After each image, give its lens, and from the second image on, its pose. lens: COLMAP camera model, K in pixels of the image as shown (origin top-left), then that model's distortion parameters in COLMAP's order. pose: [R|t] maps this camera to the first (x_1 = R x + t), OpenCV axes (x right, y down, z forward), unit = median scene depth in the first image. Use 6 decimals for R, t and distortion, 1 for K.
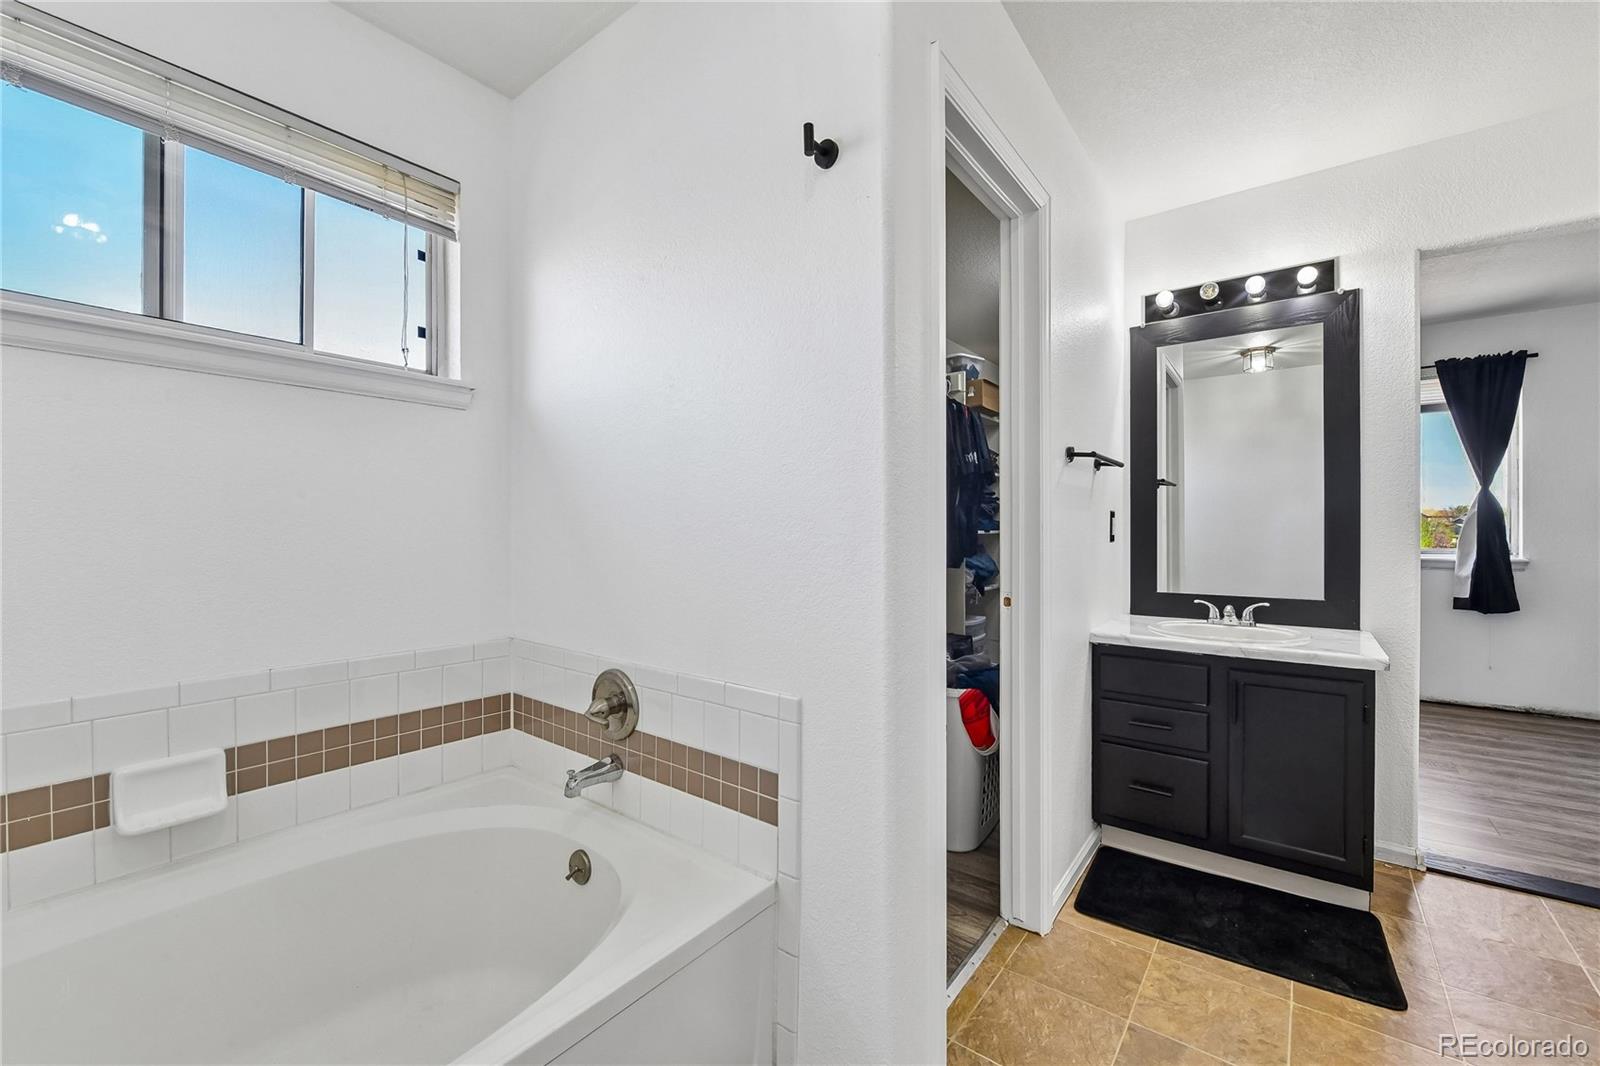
lens RADIAL K [[641.2, 0, 808.6], [0, 641.2, 532.4], [0, 0, 1]] dist [0.001087, -0.003141]
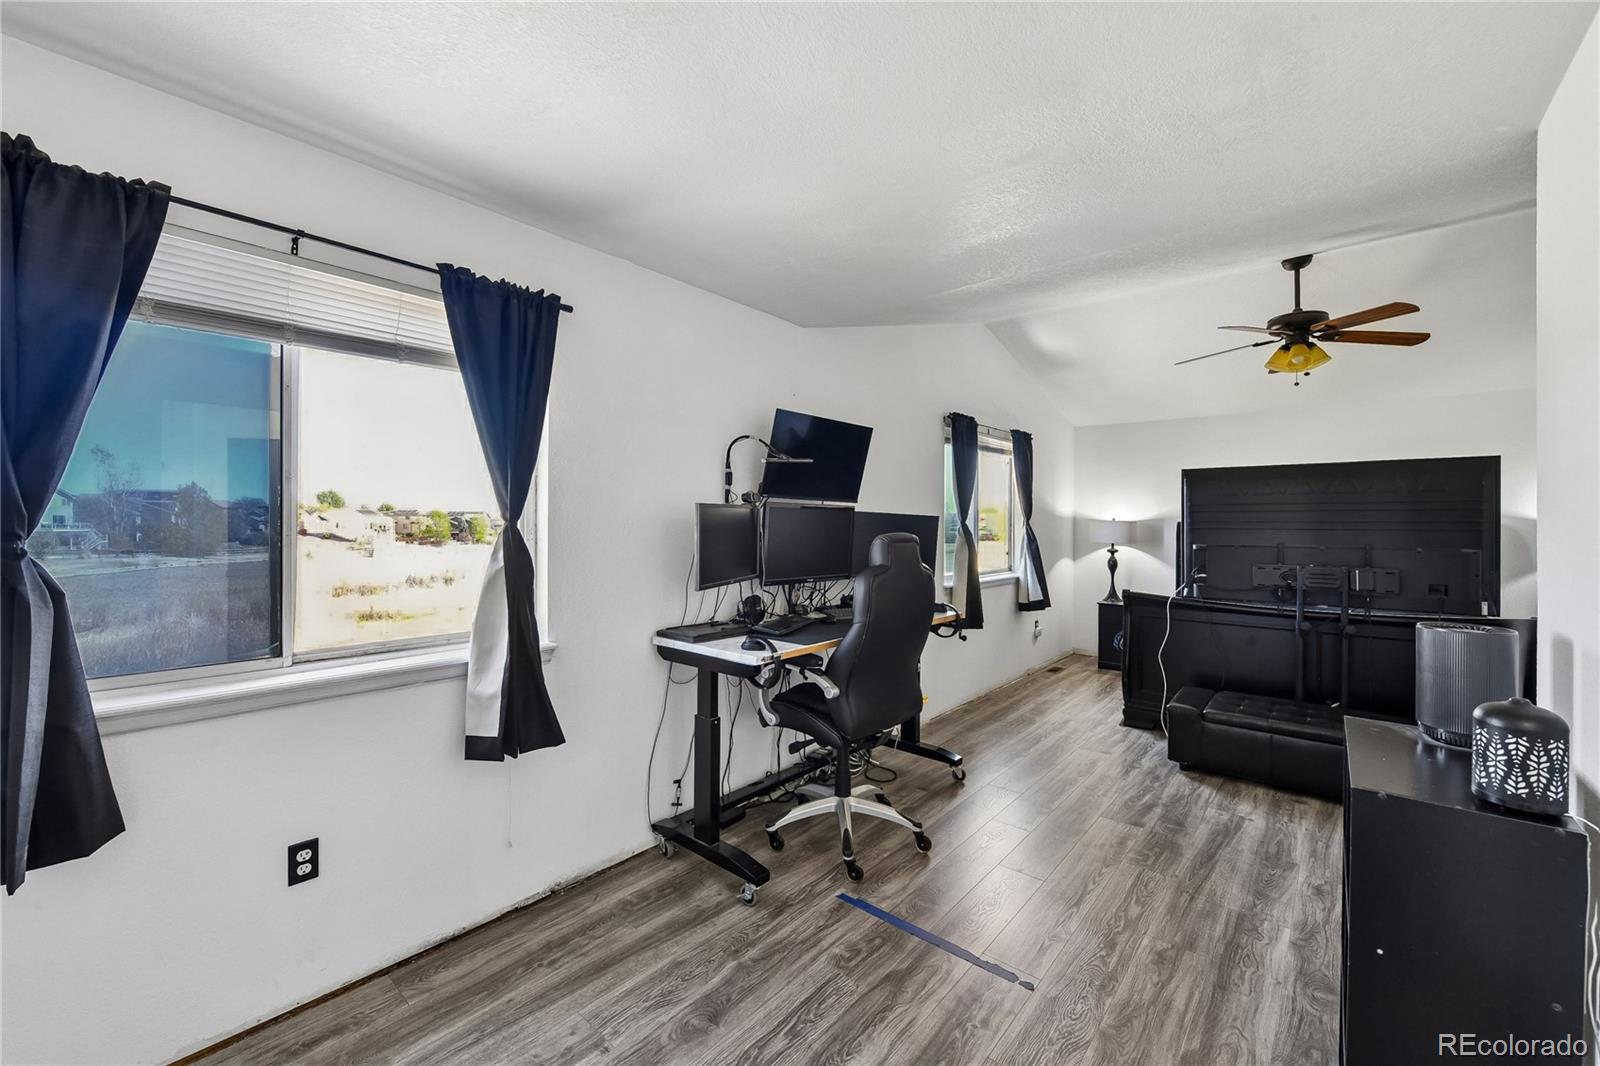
lens RADIAL K [[641.2, 0, 808.8], [0, 641.2, 518.6], [0, 0, 1]] dist [0.001087, -0.003141]
pose [[0.050230, 0.005112, 0.998725, 0.776152], [-0.003857, 0.999980, -0.004924, -0.107420], [-0.998730, -0.003605, 0.050248, 1.068724]]
